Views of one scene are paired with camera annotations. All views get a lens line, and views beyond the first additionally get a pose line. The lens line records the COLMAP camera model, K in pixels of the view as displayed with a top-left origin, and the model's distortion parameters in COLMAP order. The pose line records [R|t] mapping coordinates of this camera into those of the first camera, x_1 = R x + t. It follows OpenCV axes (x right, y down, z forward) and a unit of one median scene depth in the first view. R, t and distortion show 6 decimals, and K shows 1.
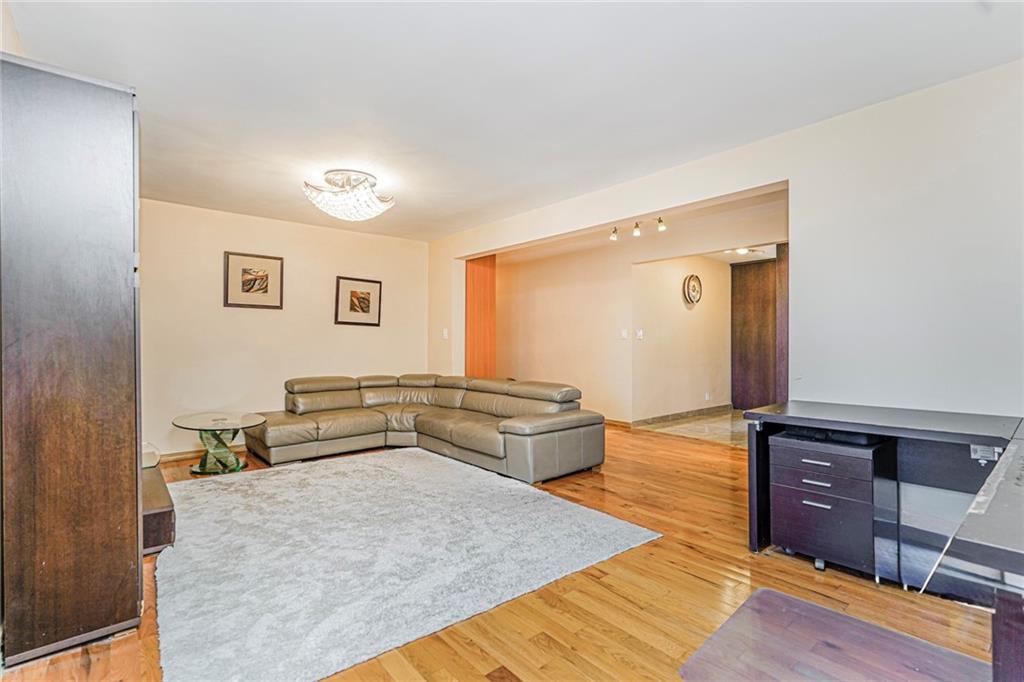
lens RADIAL K [[479.4, 0, 512.2], [0, 479.4, 340.7], [0, 0, 1]] dist [-0.005325, 0.004503]
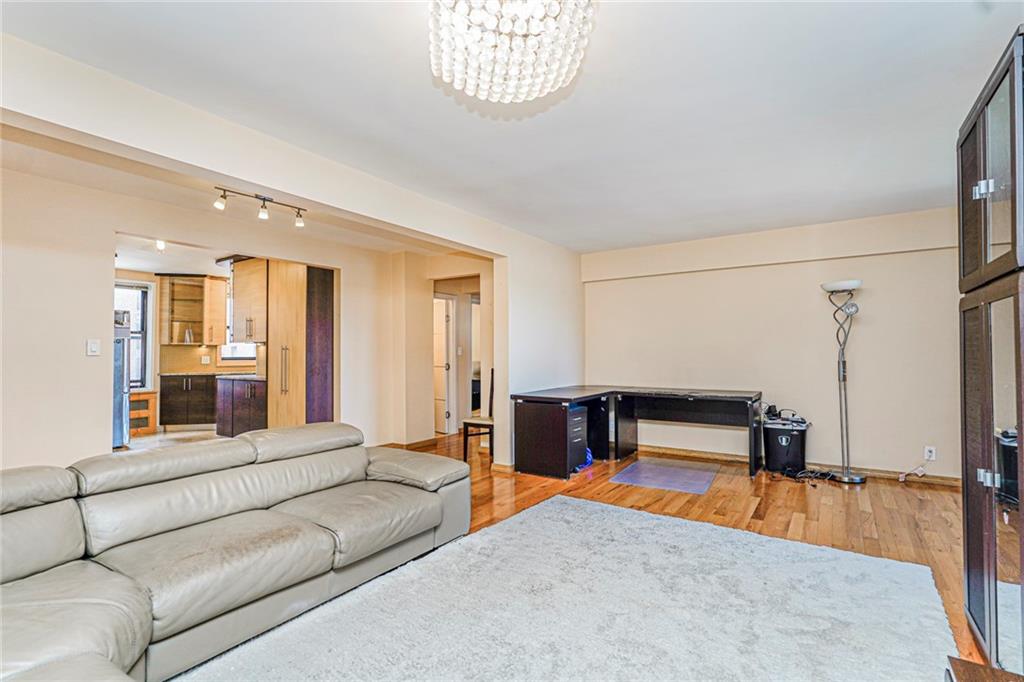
lens RADIAL K [[479.4, 0, 518.1], [0, 479.4, 344.6], [0, 0, 1]] dist [-0.005325, 0.004503]
pose [[-0.261130, 0.021308, 0.965068, -0.667776], [0.007631, 0.999771, -0.020010, -0.006472], [-0.965273, 0.002139, -0.261233, 0.961765]]
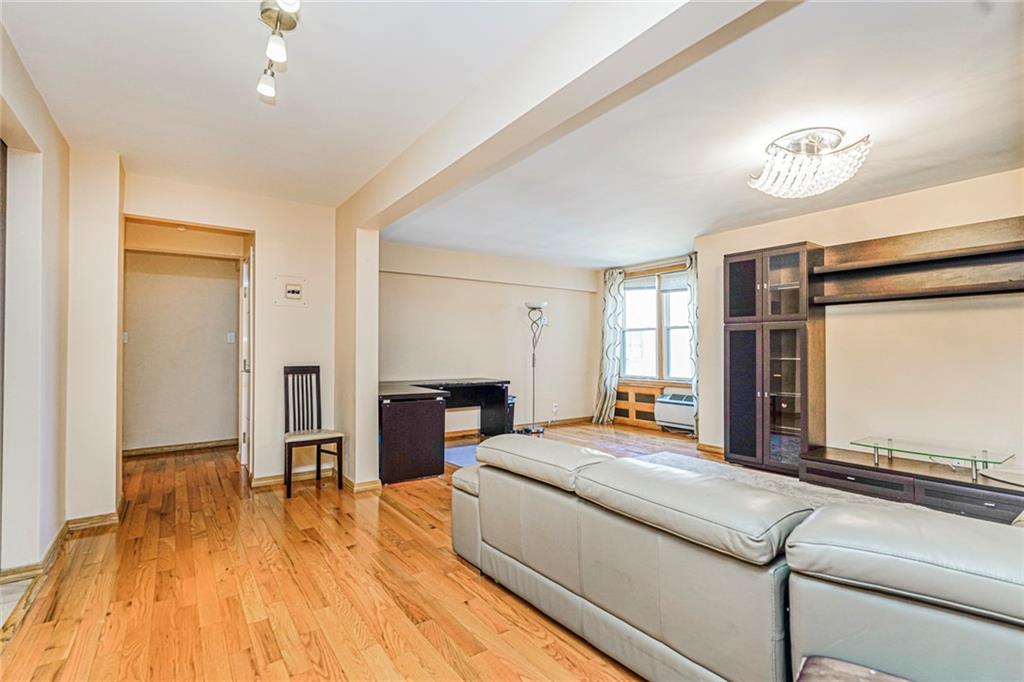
lens RADIAL K [[479.4, 0, 515.1], [0, 479.4, 345.2], [0, 0, 1]] dist [-0.005325, 0.004503]
pose [[-0.995941, -0.001171, 0.089997, 0.053515], [-0.001932, 0.999963, -0.008369, -0.002867], [-0.089984, -0.008509, -0.995907, 1.589672]]
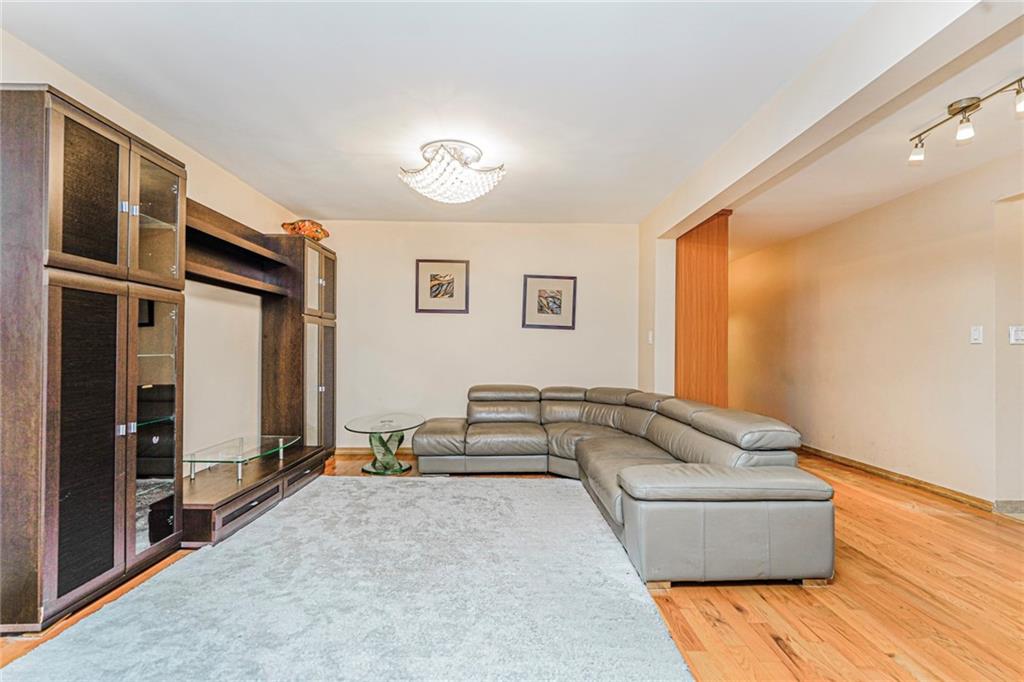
lens RADIAL K [[479.4, 0, 517.4], [0, 479.4, 343.8], [0, 0, 1]] dist [-0.005325, 0.004503]
pose [[0.774896, -0.001777, -0.632087, 0.249910], [-0.005644, 0.999937, -0.009730, 0.006198], [0.632064, 0.011107, 0.774837, 0.364291]]
